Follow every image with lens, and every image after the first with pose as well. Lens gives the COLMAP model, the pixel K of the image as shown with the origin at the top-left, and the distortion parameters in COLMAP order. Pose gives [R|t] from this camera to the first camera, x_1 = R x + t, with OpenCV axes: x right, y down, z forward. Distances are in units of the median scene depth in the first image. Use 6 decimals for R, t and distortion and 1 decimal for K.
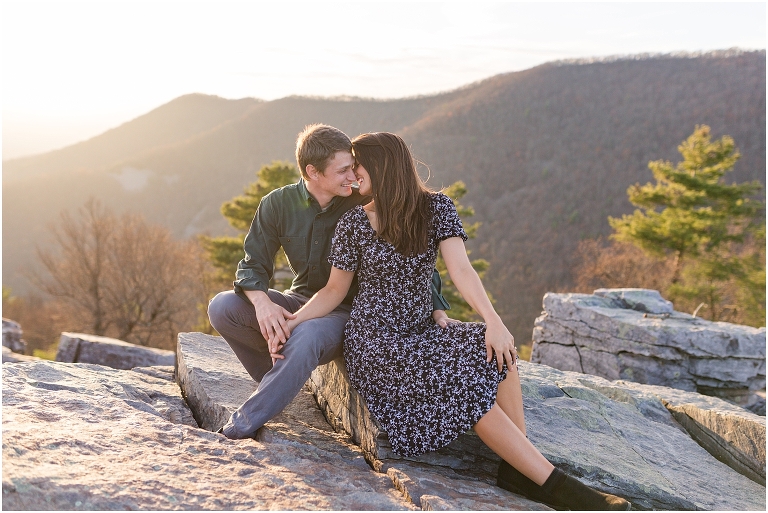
lens RADIAL K [[718.4, 0, 384.0], [0, 718.4, 256.5], [0, 0, 1]] dist [-0.001285, 0.005893]
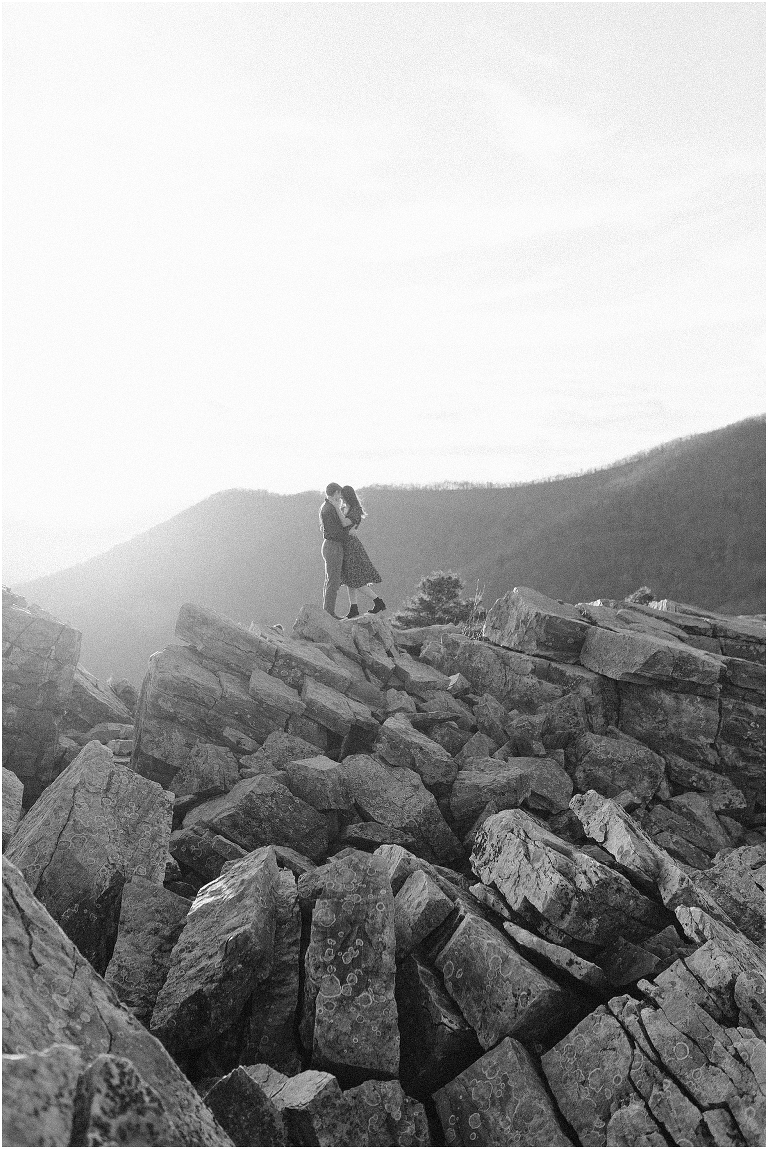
lens RADIAL K [[1080.1, 0, 384.0], [0, 1080.1, 574.5], [0, 0, 1]] dist [-0.000856, 0.001277]
pose [[0.992718, -0.040960, -0.113285, -0.077842], [0.025432, 0.990483, -0.135266, 0.065225], [0.117748, 0.131400, 0.984312, -0.425868]]
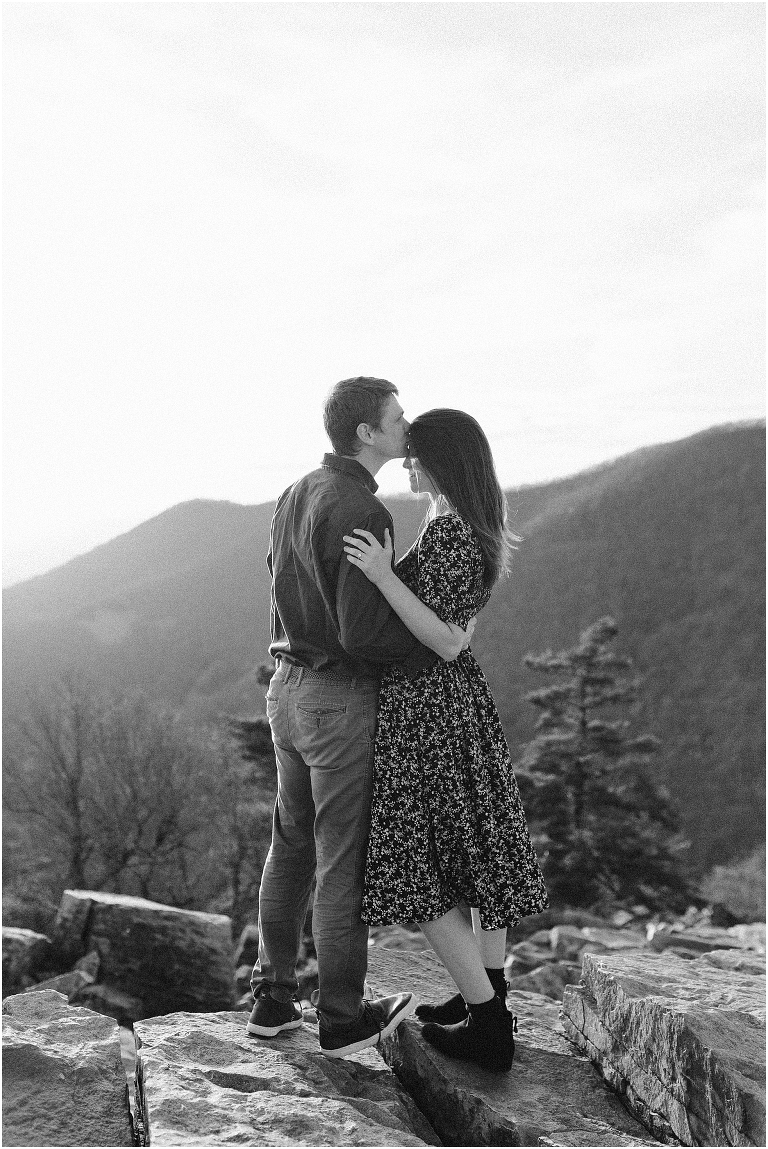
lens RADIAL K [[1078.2, 0, 384.0], [0, 1078.2, 574.5], [0, 0, 1]] dist [-0.006825, 0.020977]
pose [[0.995446, -0.046469, -0.083235, -0.018629], [0.034198, 0.989102, -0.143207, -0.010620], [0.088982, 0.139708, 0.986186, -0.001561]]
